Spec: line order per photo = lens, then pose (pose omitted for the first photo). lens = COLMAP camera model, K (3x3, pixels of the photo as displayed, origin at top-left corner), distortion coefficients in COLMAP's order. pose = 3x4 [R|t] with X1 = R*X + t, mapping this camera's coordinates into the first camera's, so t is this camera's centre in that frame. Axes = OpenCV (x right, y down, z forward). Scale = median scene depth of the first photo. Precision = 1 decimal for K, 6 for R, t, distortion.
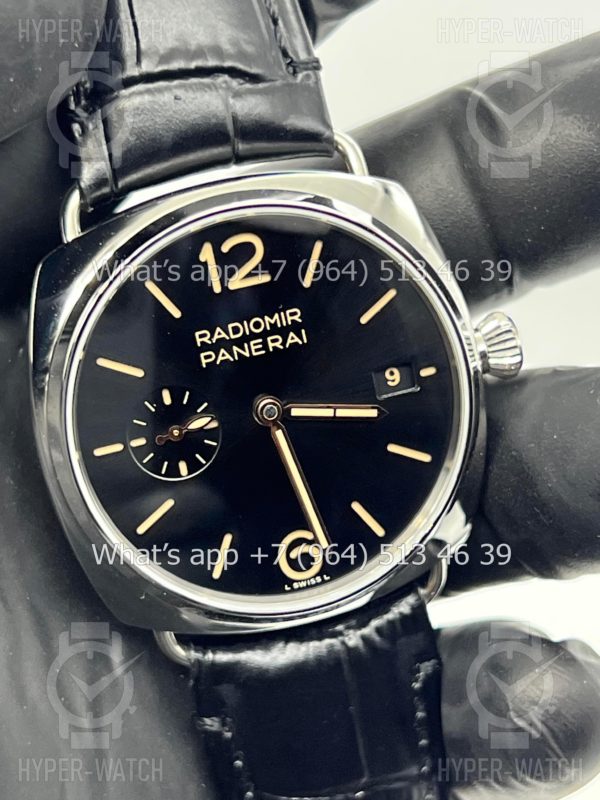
lens RADIAL K [[1825.7, 0, 300.0], [0, 1825.7, 400.0], [0, 0, 1]] dist [0.141047, -0.387440]
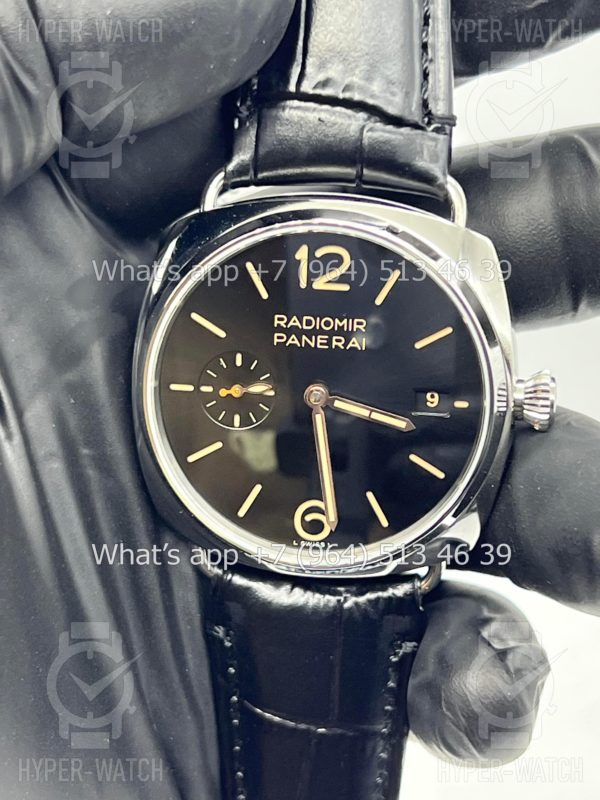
lens RADIAL K [[1825.7, 0, 300.0], [0, 1825.7, 400.0], [0, 0, 1]] dist [0.141047, -0.387440]
pose [[0.918534, 0.299465, -0.258100, 0.278222], [-0.282881, 0.953920, 0.100077, -0.106661], [0.276176, -0.018913, 0.960921, -0.136686]]
